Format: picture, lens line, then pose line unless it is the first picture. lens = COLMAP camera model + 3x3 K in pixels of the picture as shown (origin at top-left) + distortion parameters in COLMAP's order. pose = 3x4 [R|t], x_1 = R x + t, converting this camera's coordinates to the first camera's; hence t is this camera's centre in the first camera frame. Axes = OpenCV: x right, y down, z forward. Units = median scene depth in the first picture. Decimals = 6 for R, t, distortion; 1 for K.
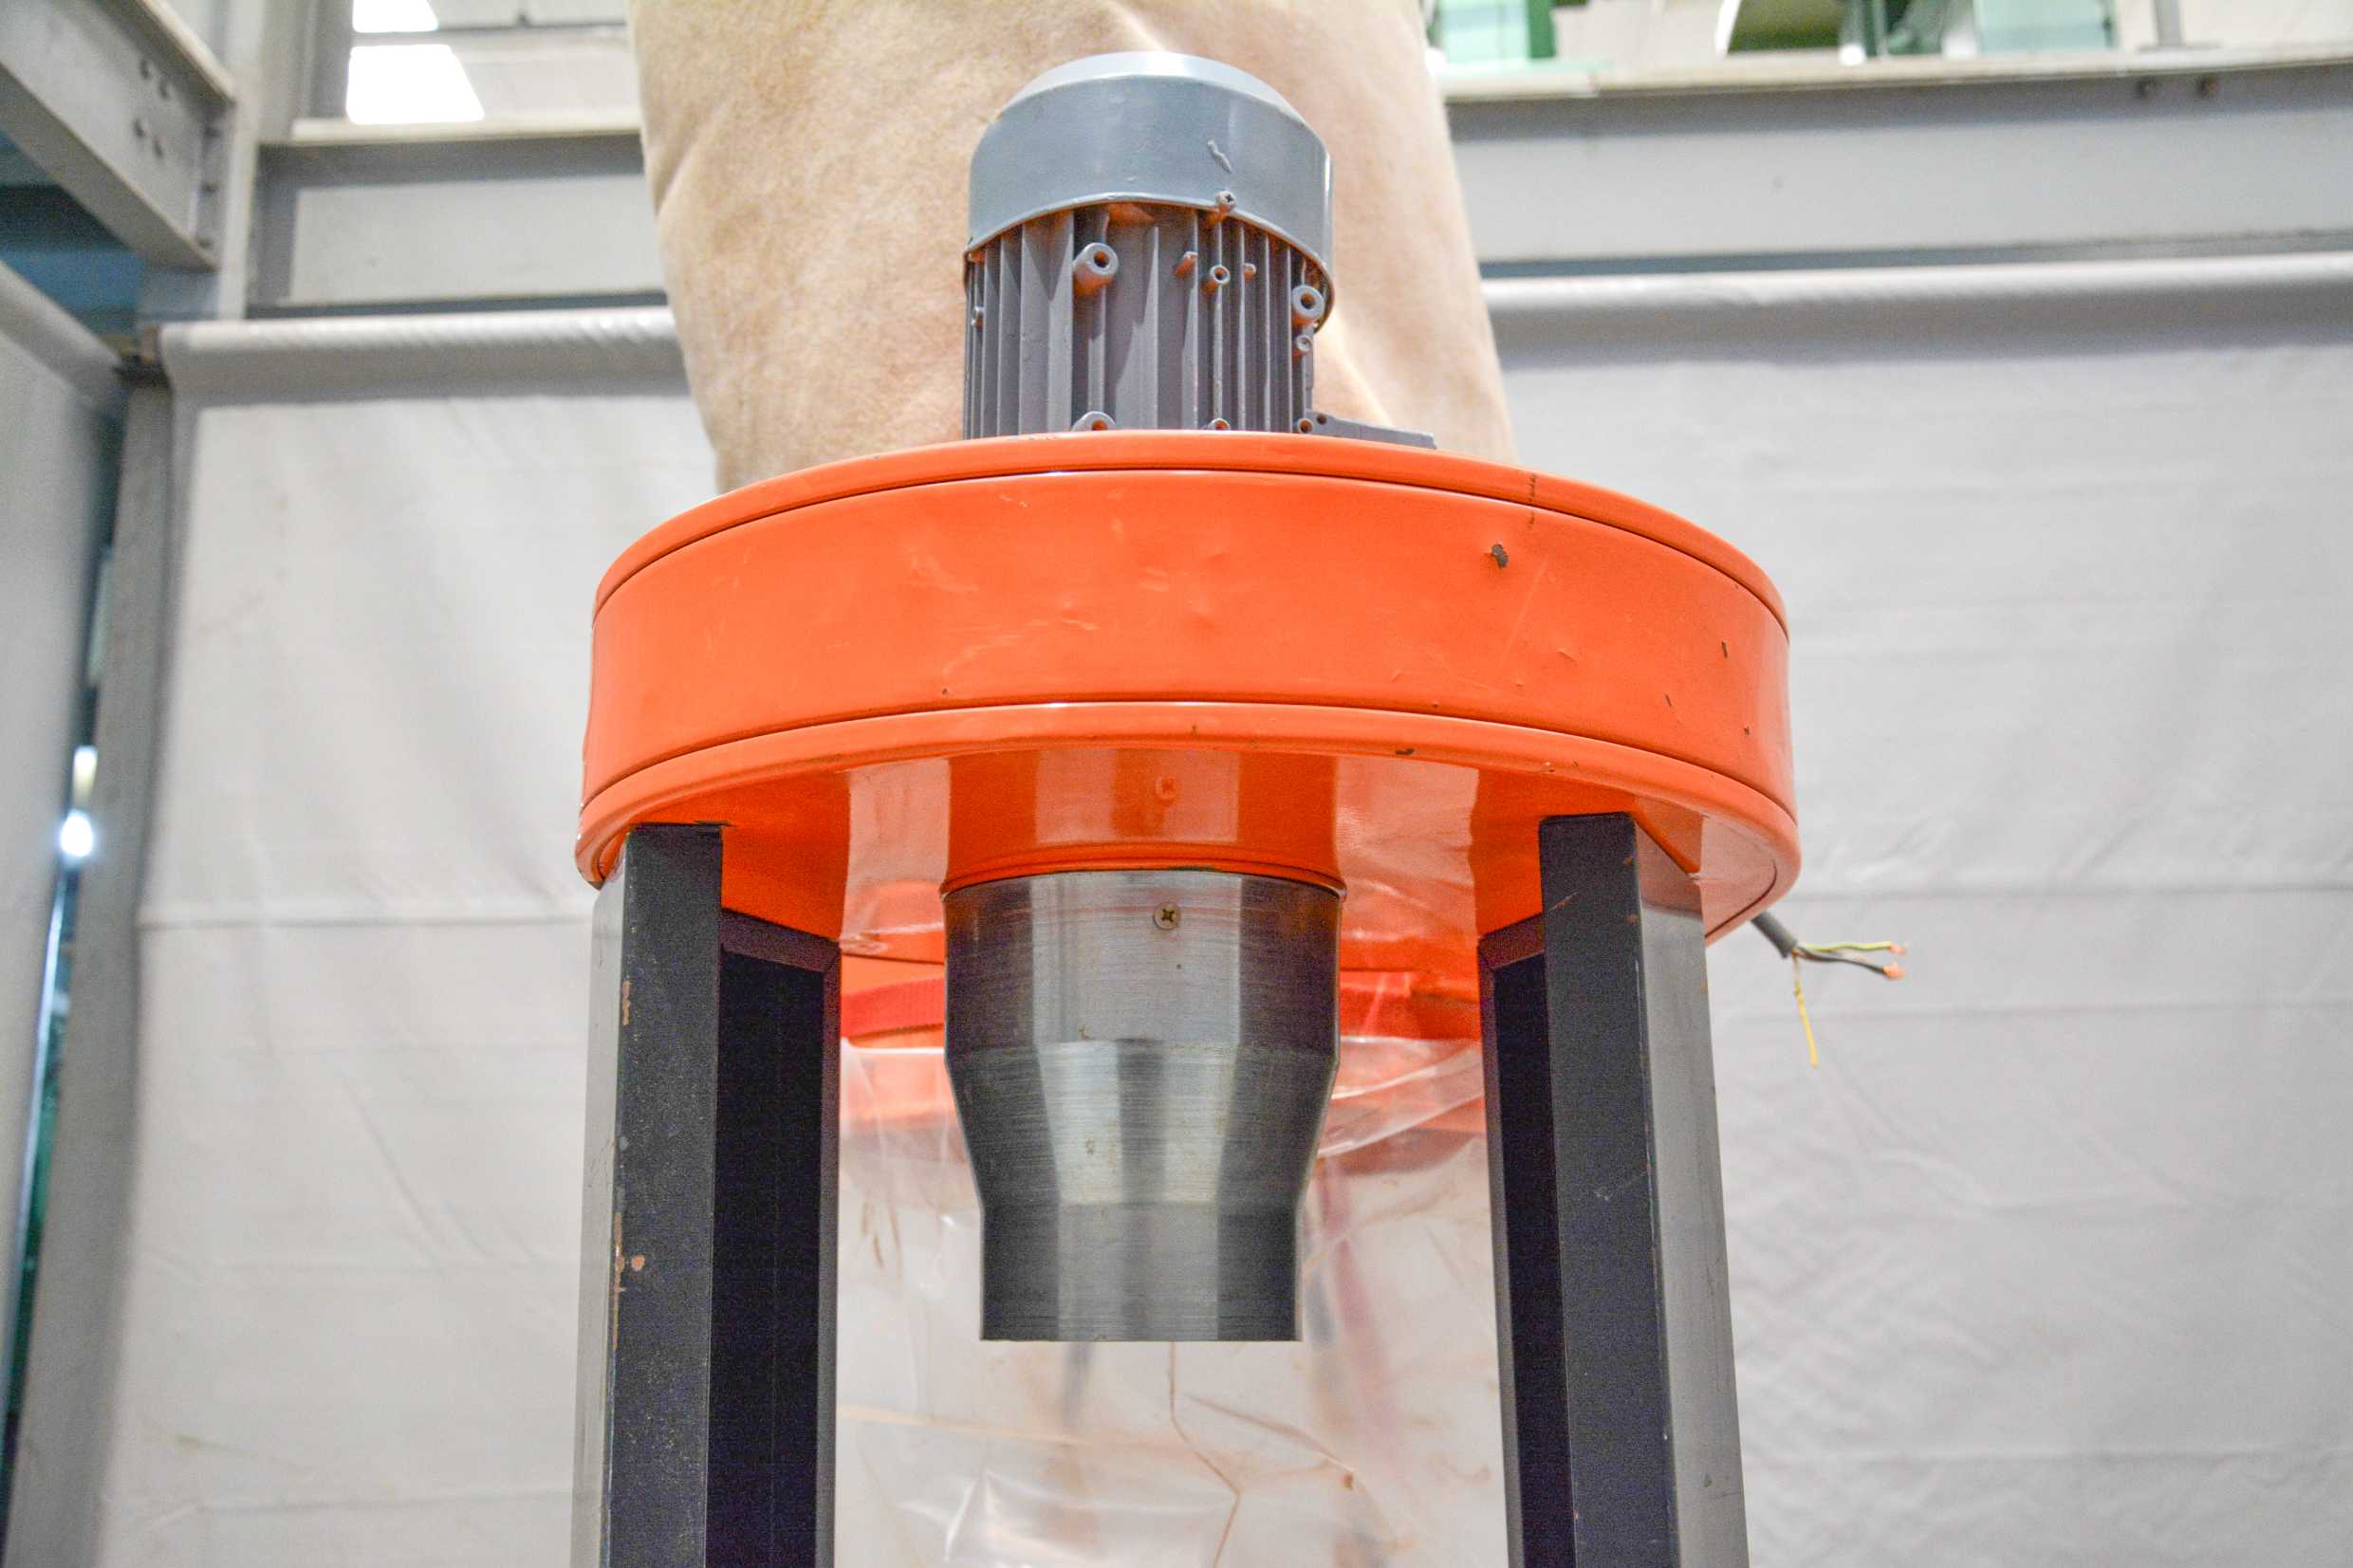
lens RADIAL K [[2306.1, 0, 1161.7], [0, 2306.1, 790.3], [0, 0, 1]] dist [-0.003795, 0.000000]
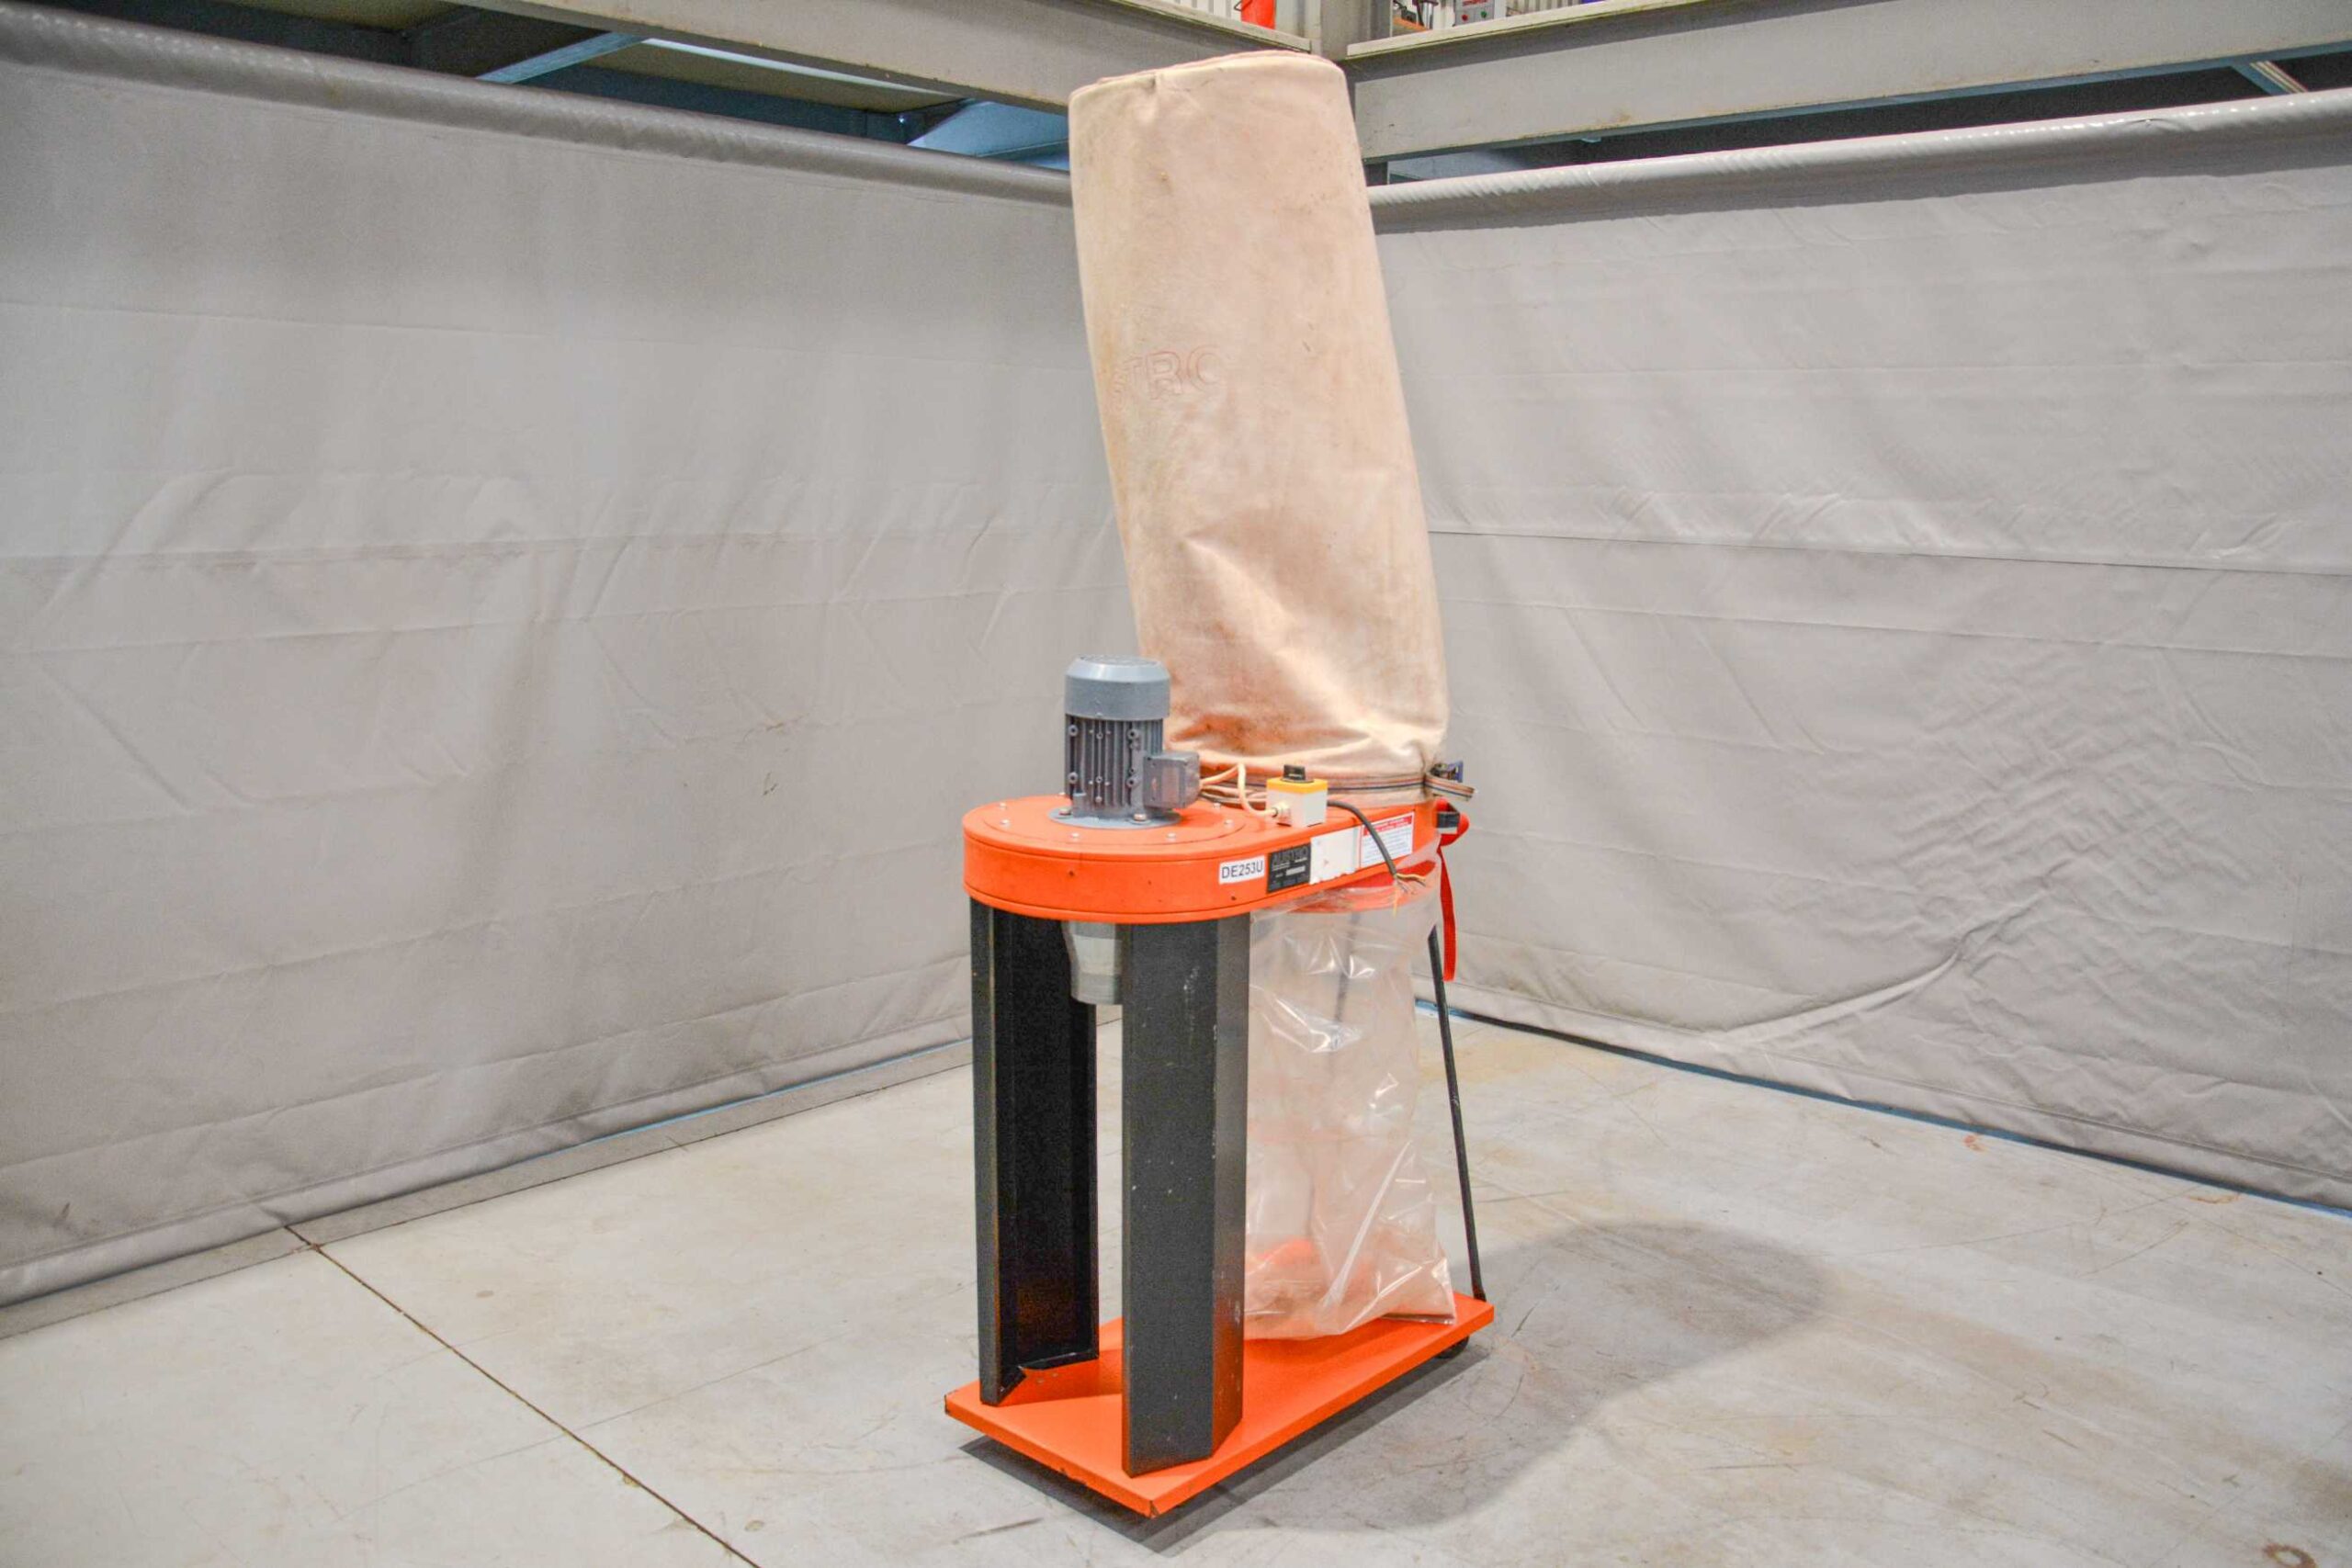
lens RADIAL K [[1936.7, 0, 1179.5], [0, 1936.7, 765.2], [0, 0, 1]] dist [-0.115826, 0.099757]
pose [[0.778279, 0.117994, -0.616733, 1.492654], [0.122632, 0.934711, 0.333583, -0.876009], [0.615827, -0.335252, 0.712996, -0.839413]]
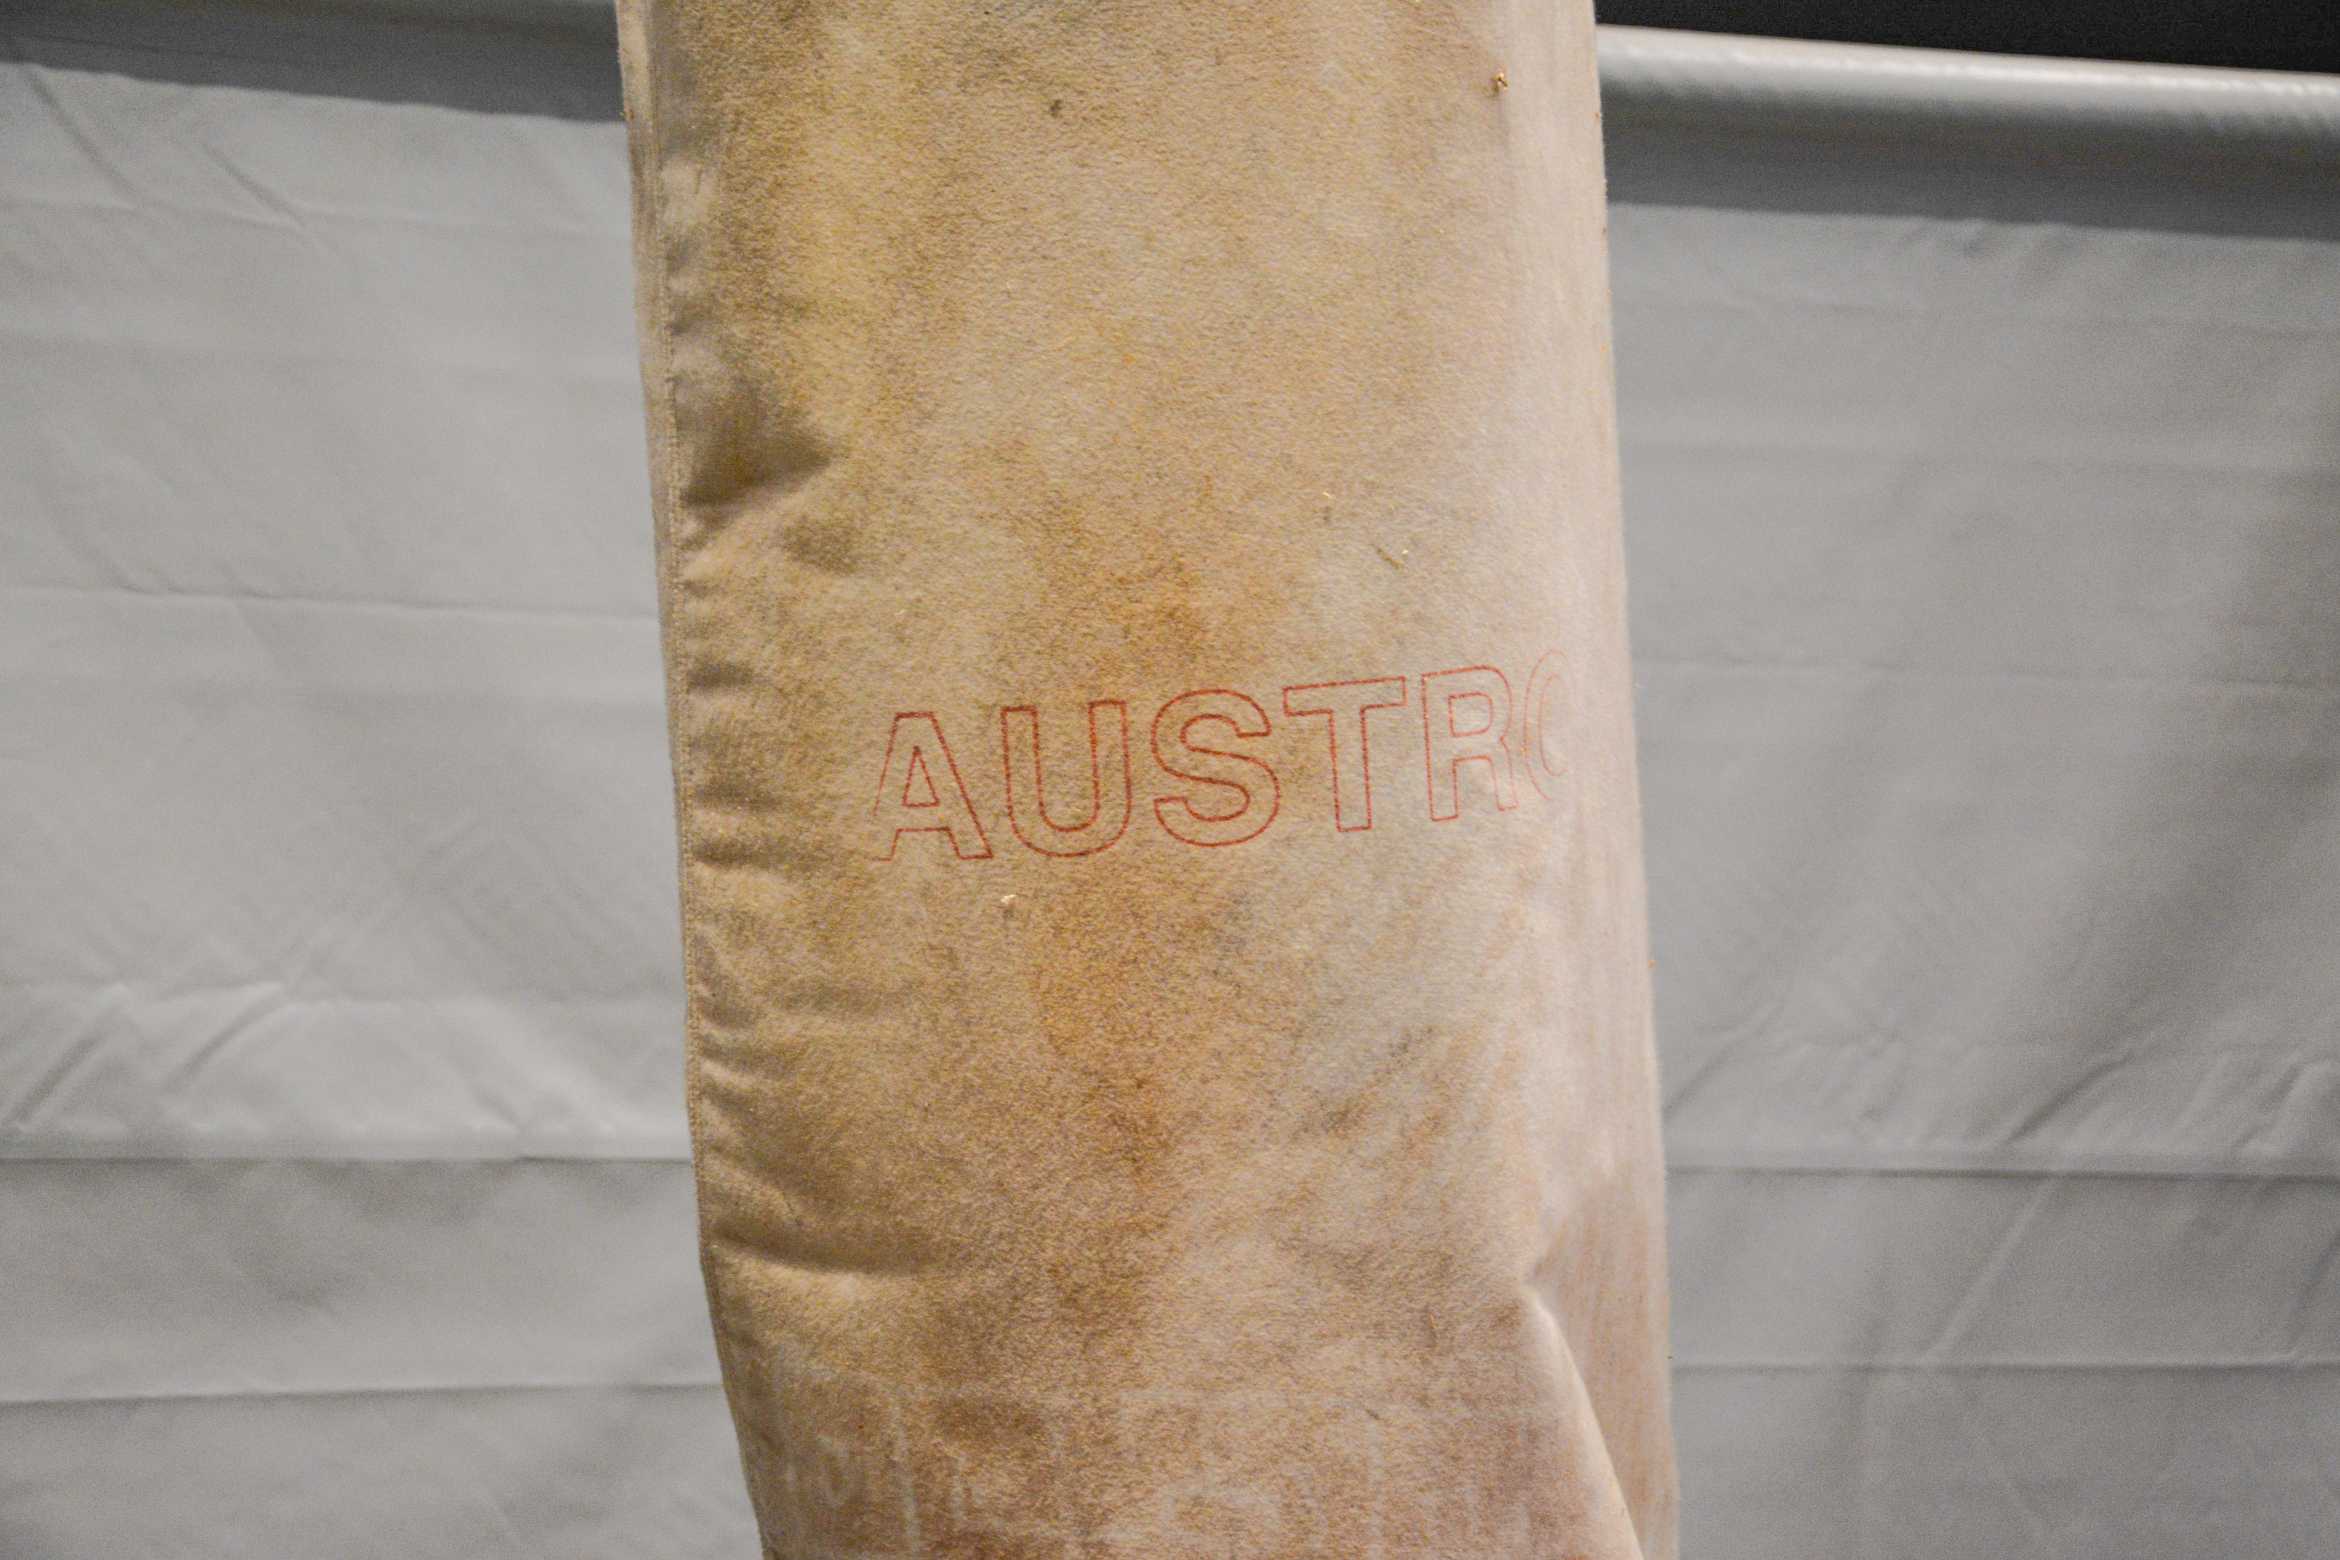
lens RADIAL K [[6443.8, 0, 1204.9], [0, 6443.8, 863.5], [0, 0, 1]] dist [0.624680, 0.000000]
pose [[0.892441, 0.032960, 0.449958, -1.214218], [-0.137918, 0.969516, 0.202527, -0.958109], [-0.429566, -0.242800, 0.869782, -1.024020]]
